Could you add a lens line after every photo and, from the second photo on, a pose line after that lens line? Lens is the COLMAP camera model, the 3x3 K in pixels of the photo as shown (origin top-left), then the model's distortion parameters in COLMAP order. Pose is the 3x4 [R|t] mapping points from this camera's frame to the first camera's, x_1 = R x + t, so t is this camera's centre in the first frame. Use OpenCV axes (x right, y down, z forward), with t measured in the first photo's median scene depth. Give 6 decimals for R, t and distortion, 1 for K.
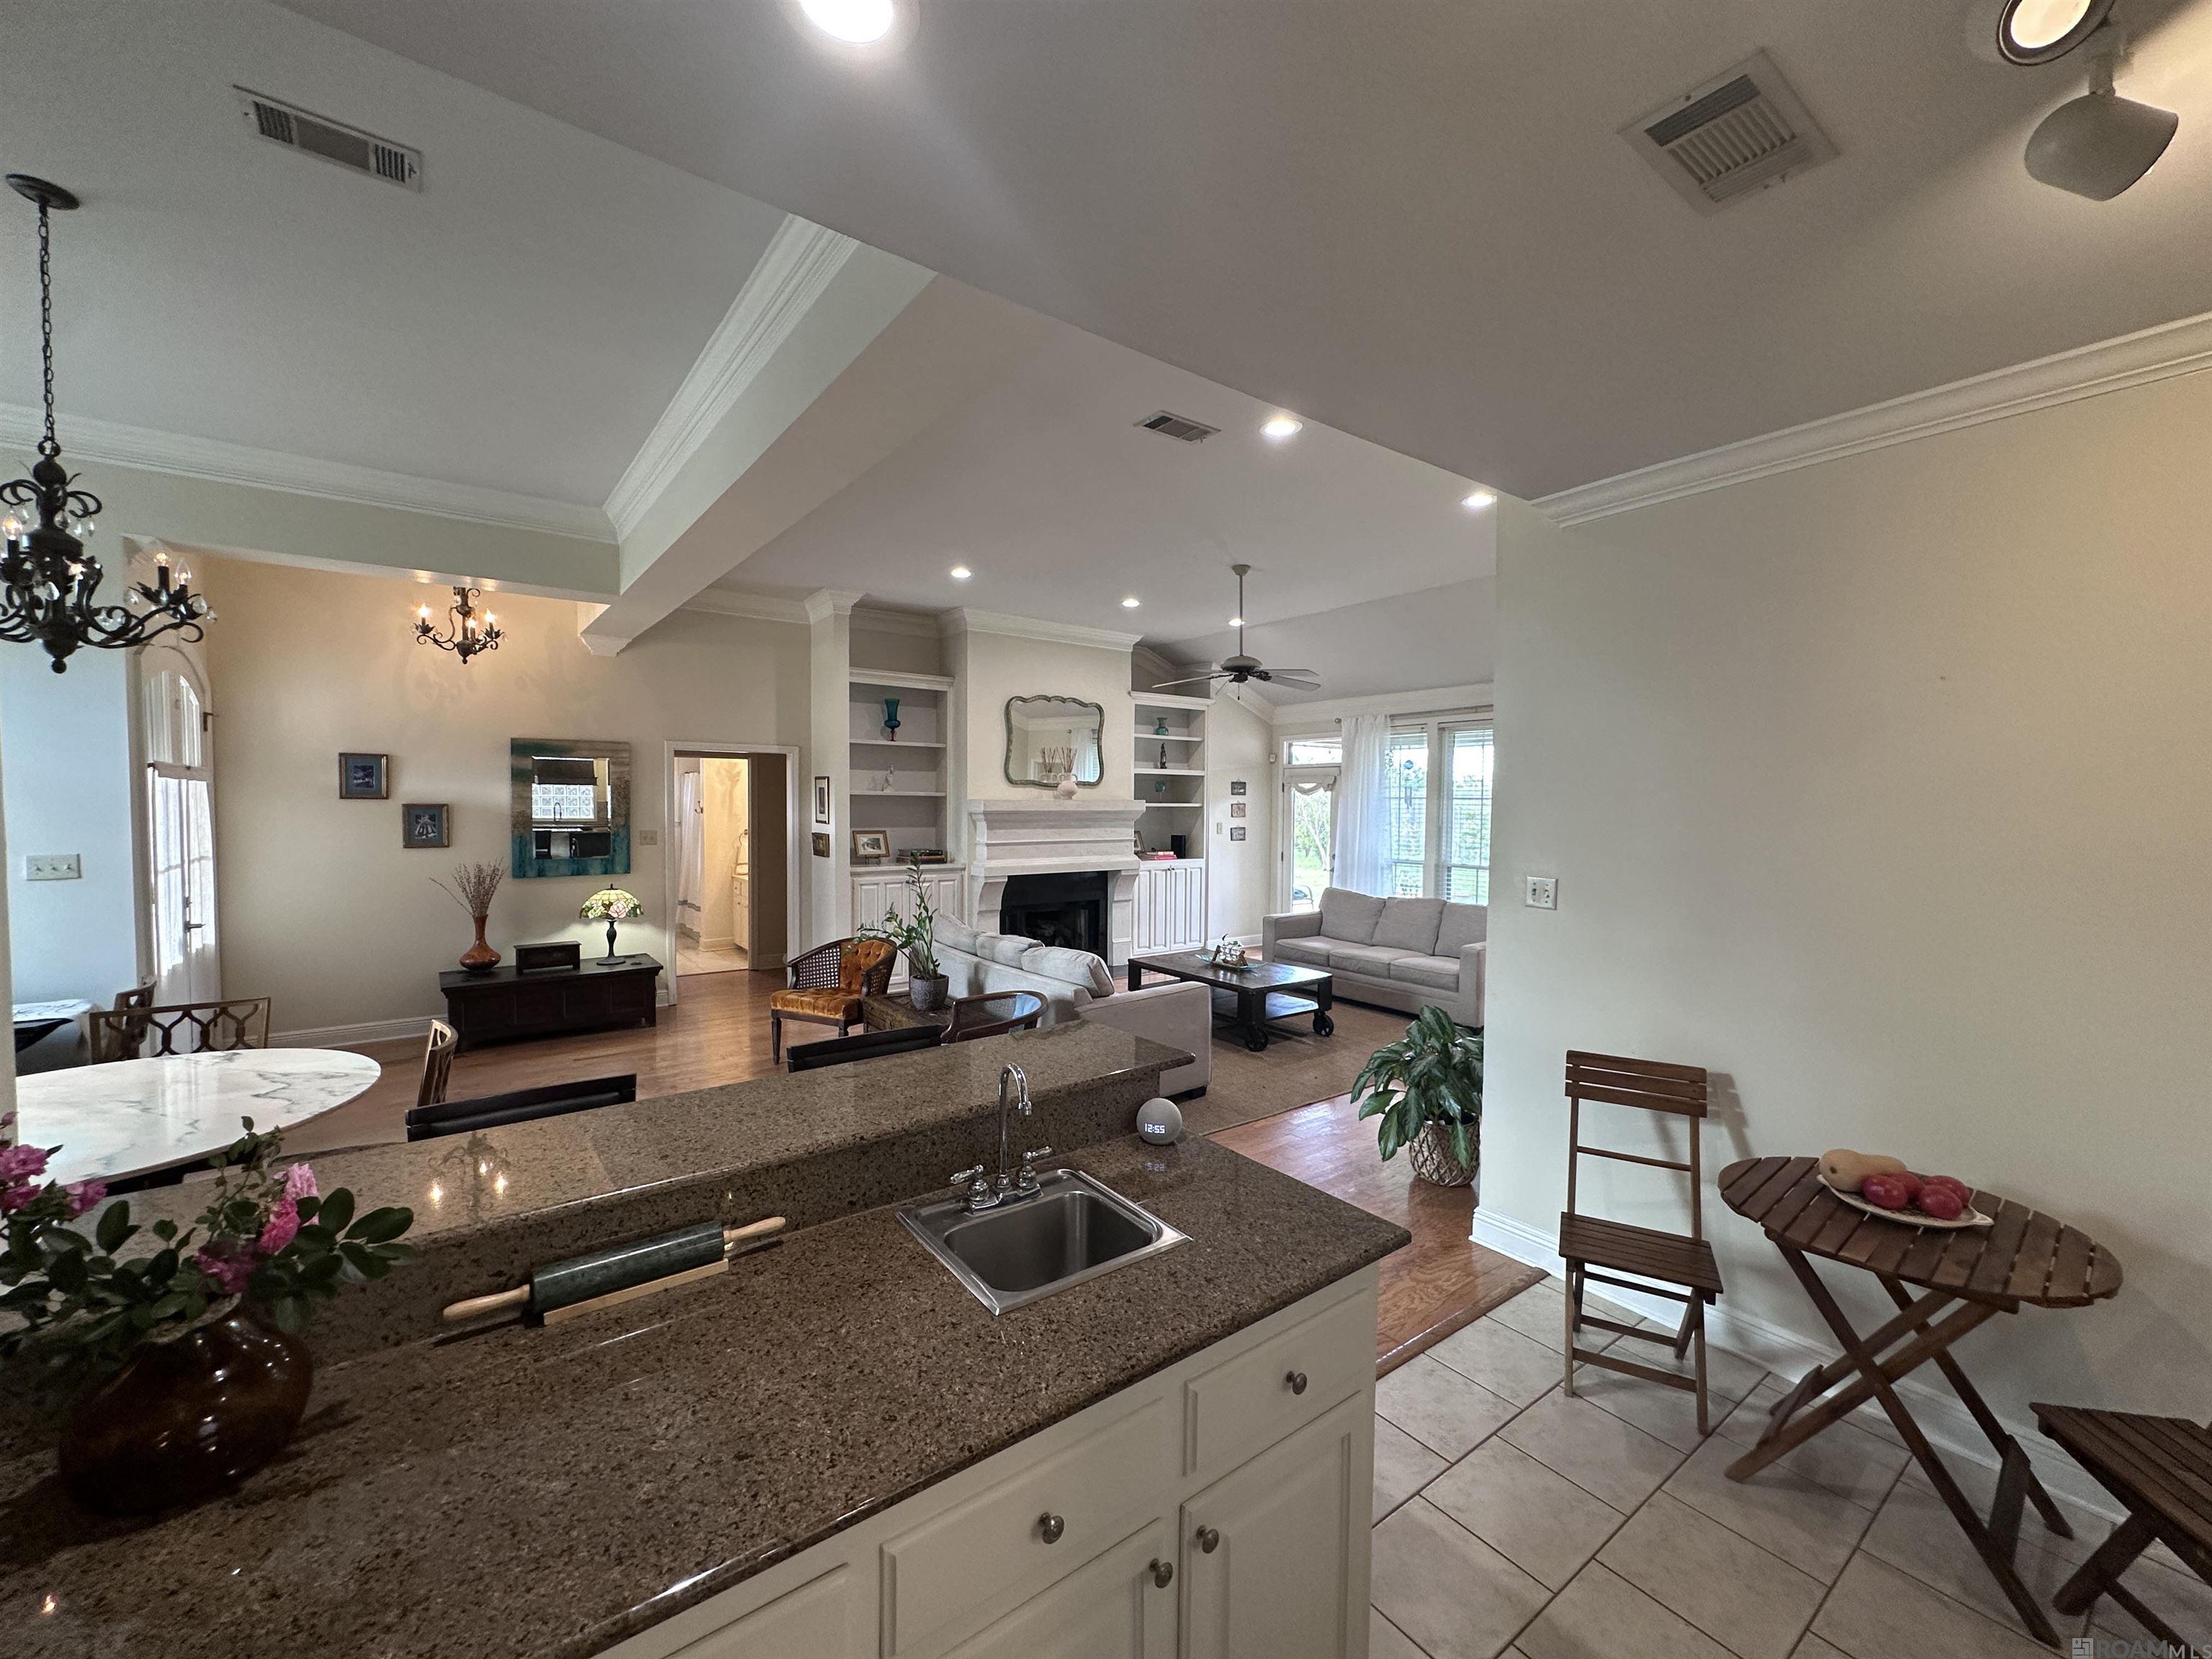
lens RADIAL K [[889.0, 0, 1104.6], [0, 889.0, 827.0], [0, 0, 1]] dist [0.000672, -0.000584]
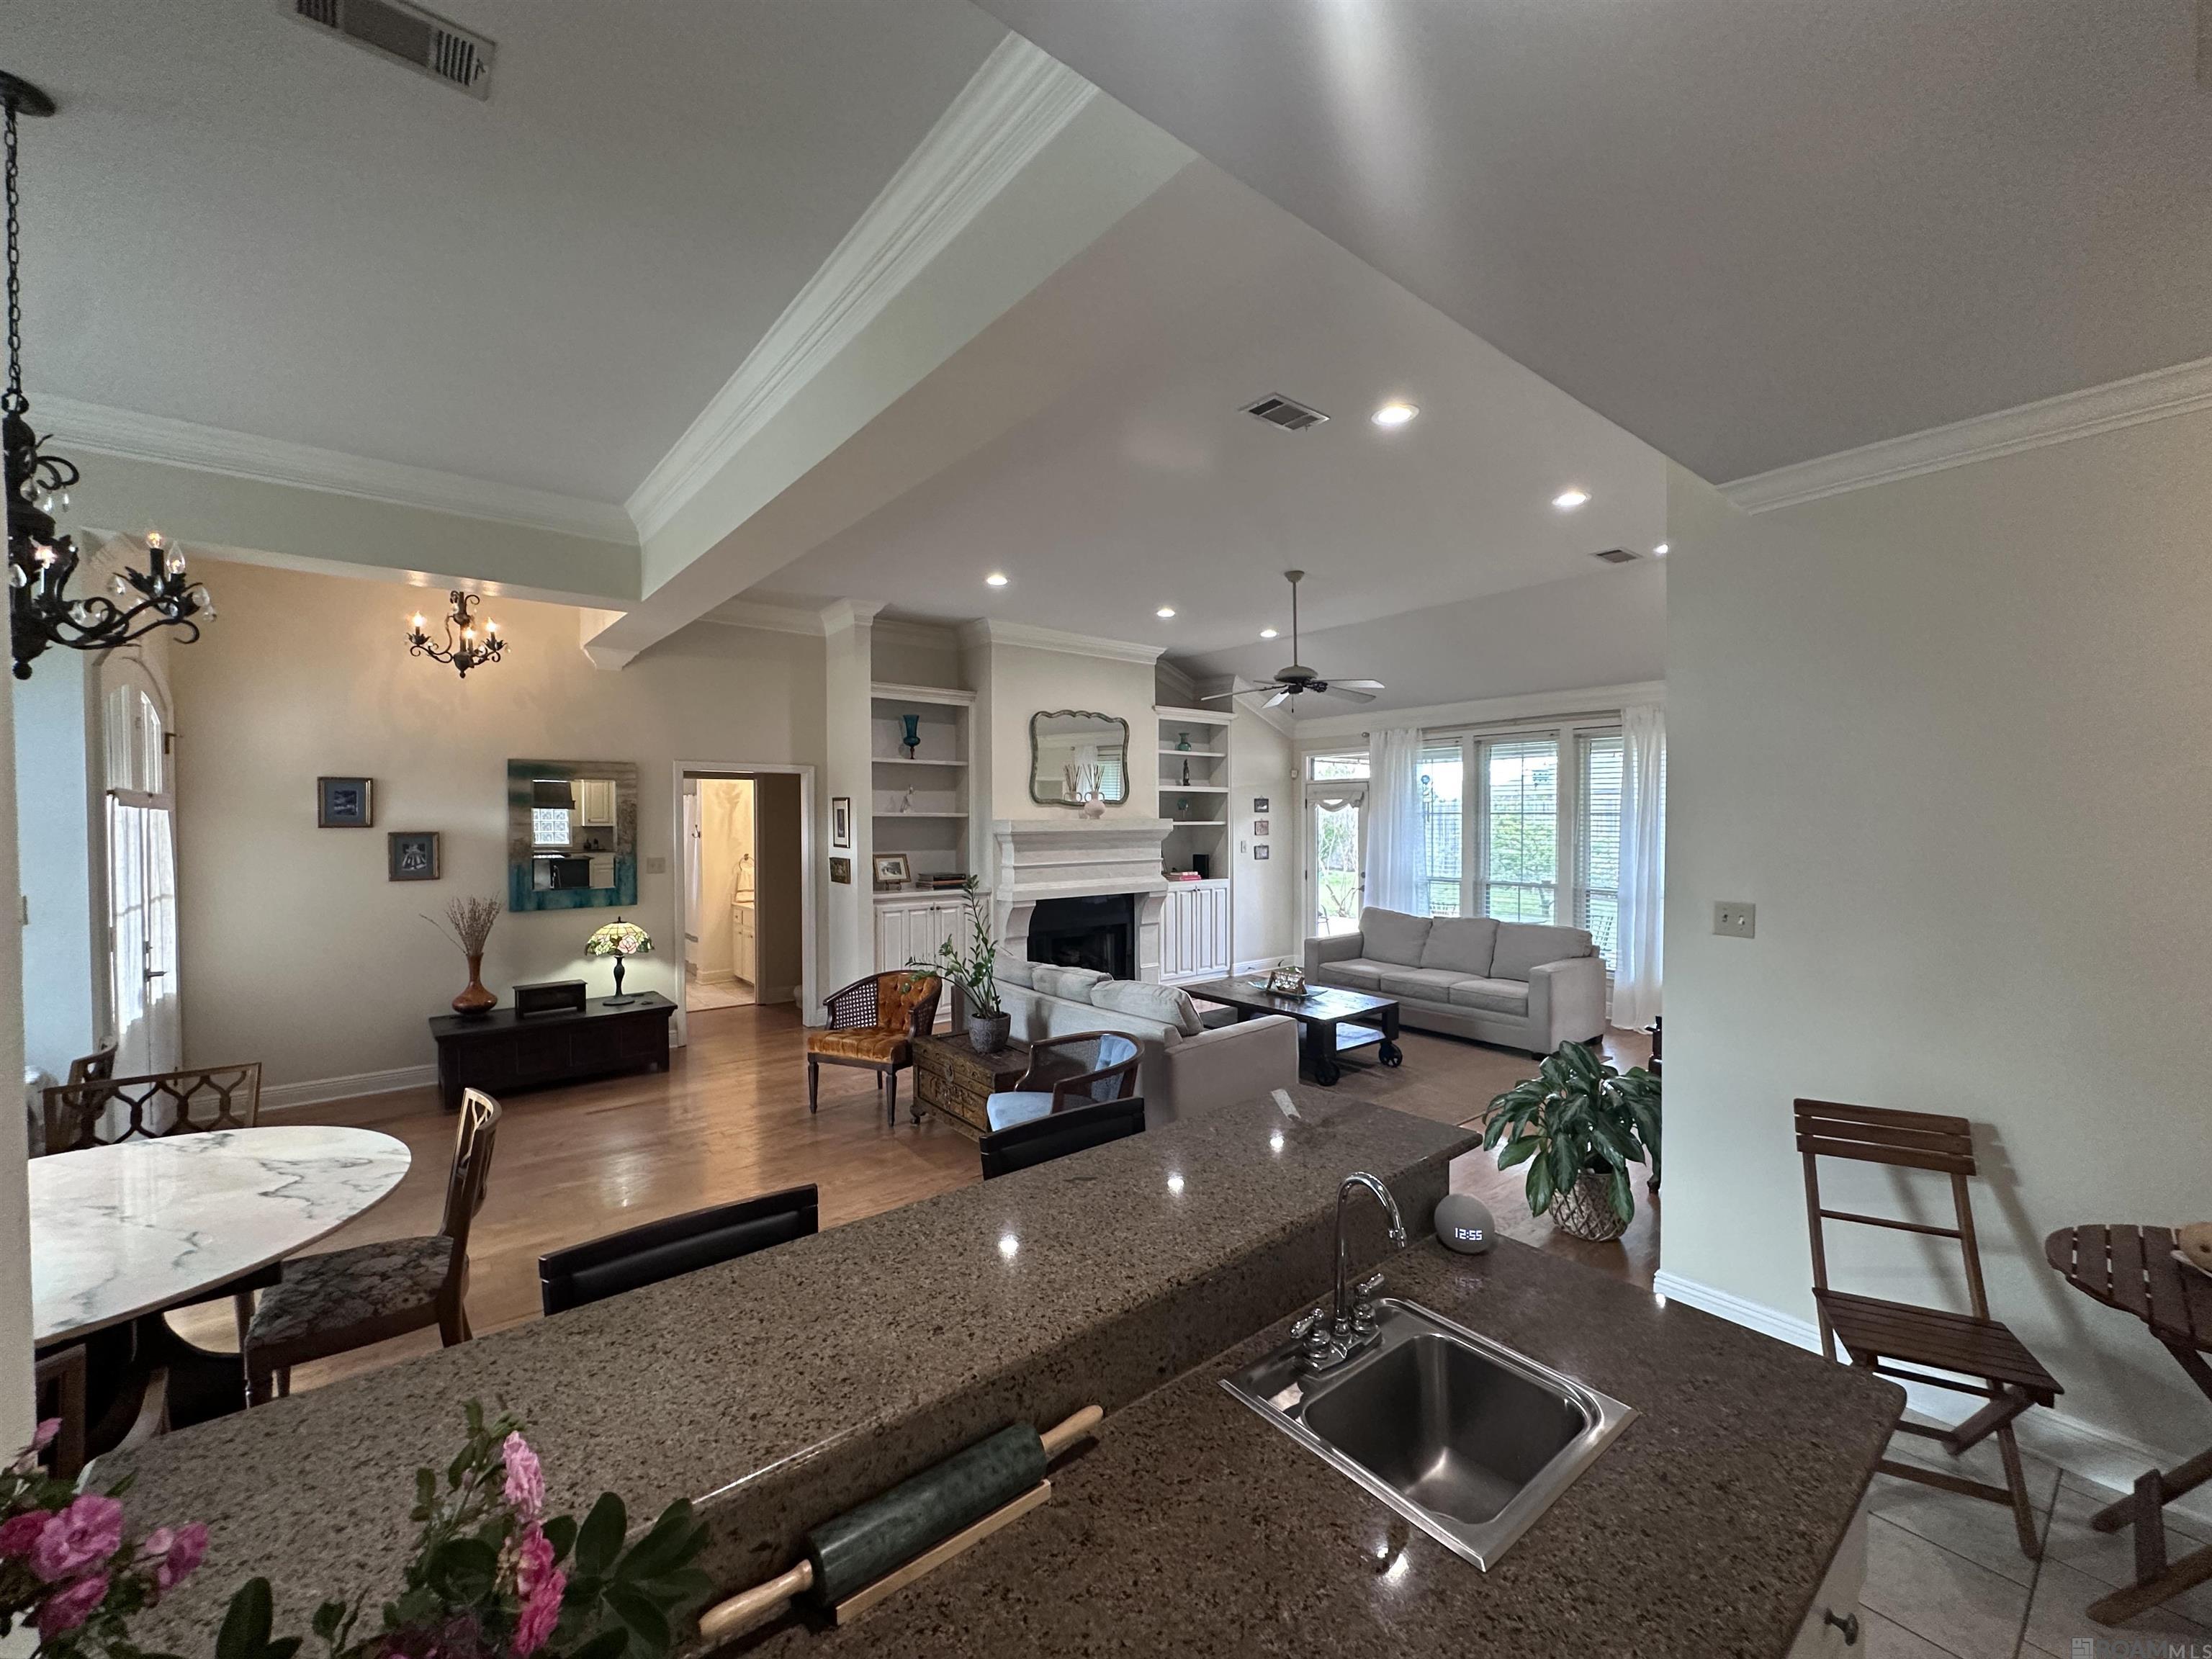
lens RADIAL K [[889.0, 0, 1104.4], [0, 889.0, 826.8], [0, 0, 1]] dist [0.000672, -0.000584]
pose [[0.999220, -0.011449, 0.037802, -0.107389], [0.012222, 0.999719, -0.020299, -0.005107], [-0.037559, 0.020745, 0.999079, 0.075544]]
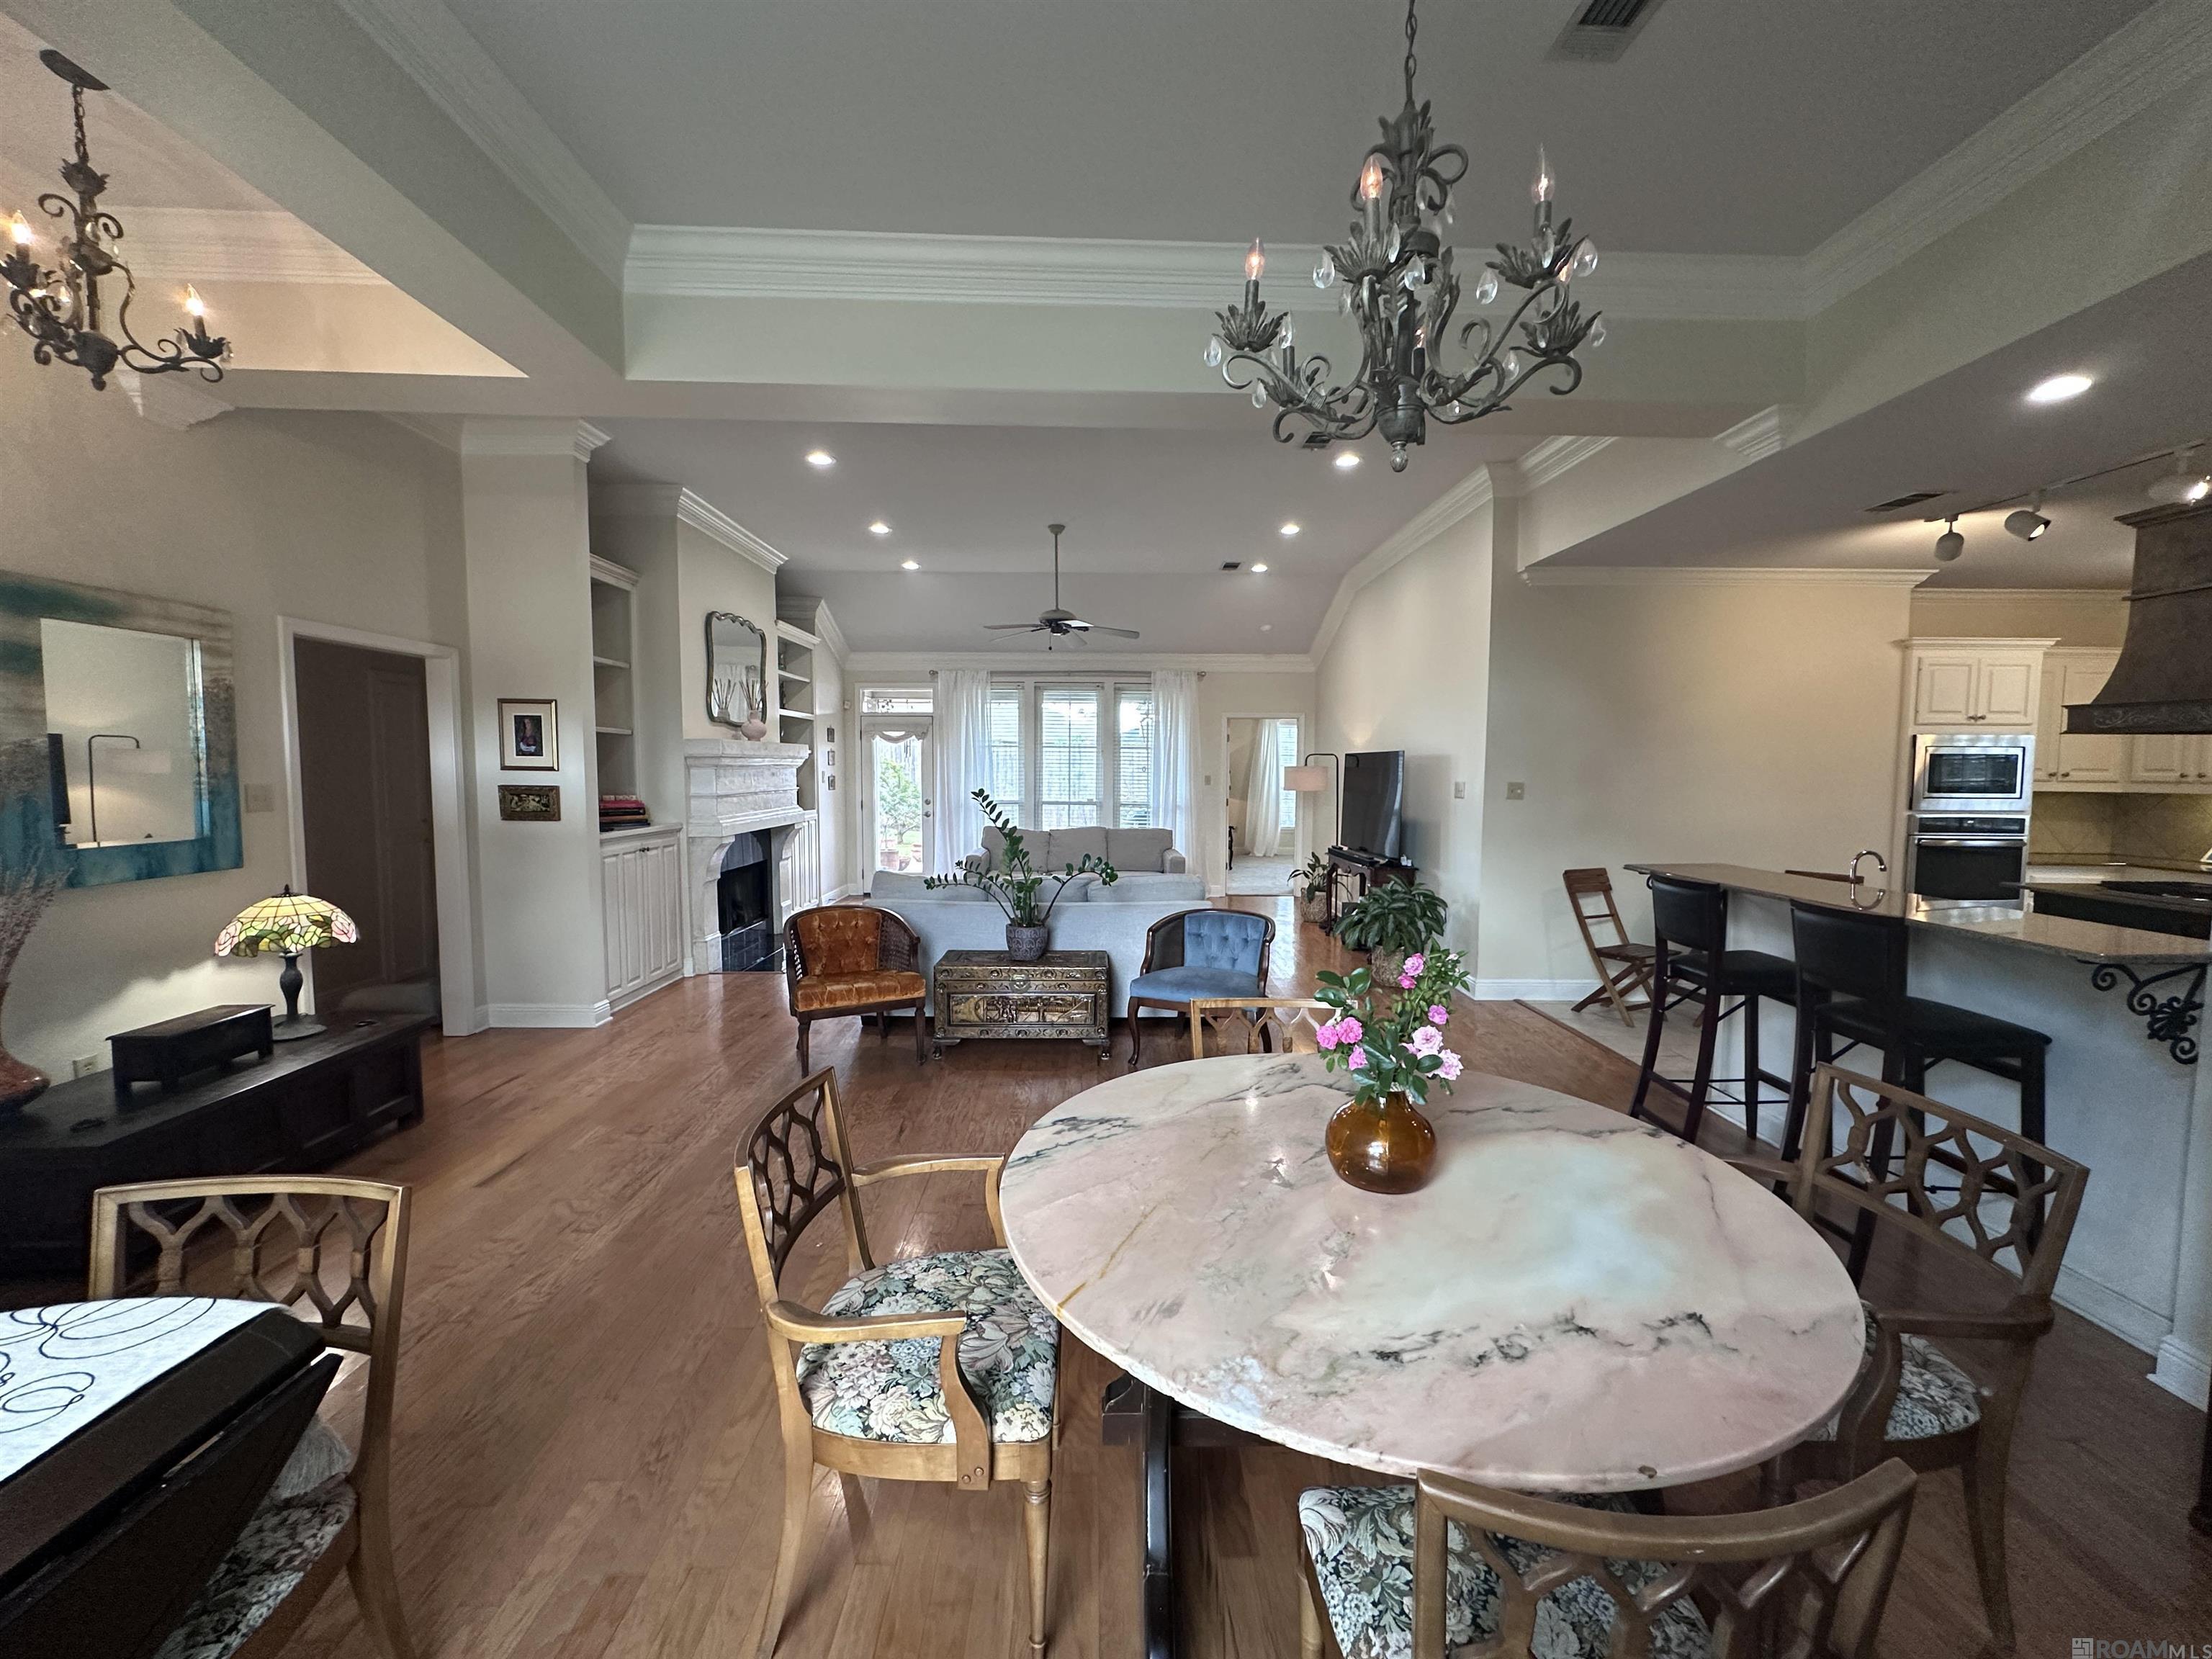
lens RADIAL K [[889.0, 0, 1109.9], [0, 889.0, 826.1], [0, 0, 1]] dist [0.000672, -0.000584]
pose [[0.581413, -0.060327, 0.811369, -0.858043], [0.024946, 0.998100, 0.056335, 0.014723], [-0.813226, -0.012514, 0.581813, 0.377932]]
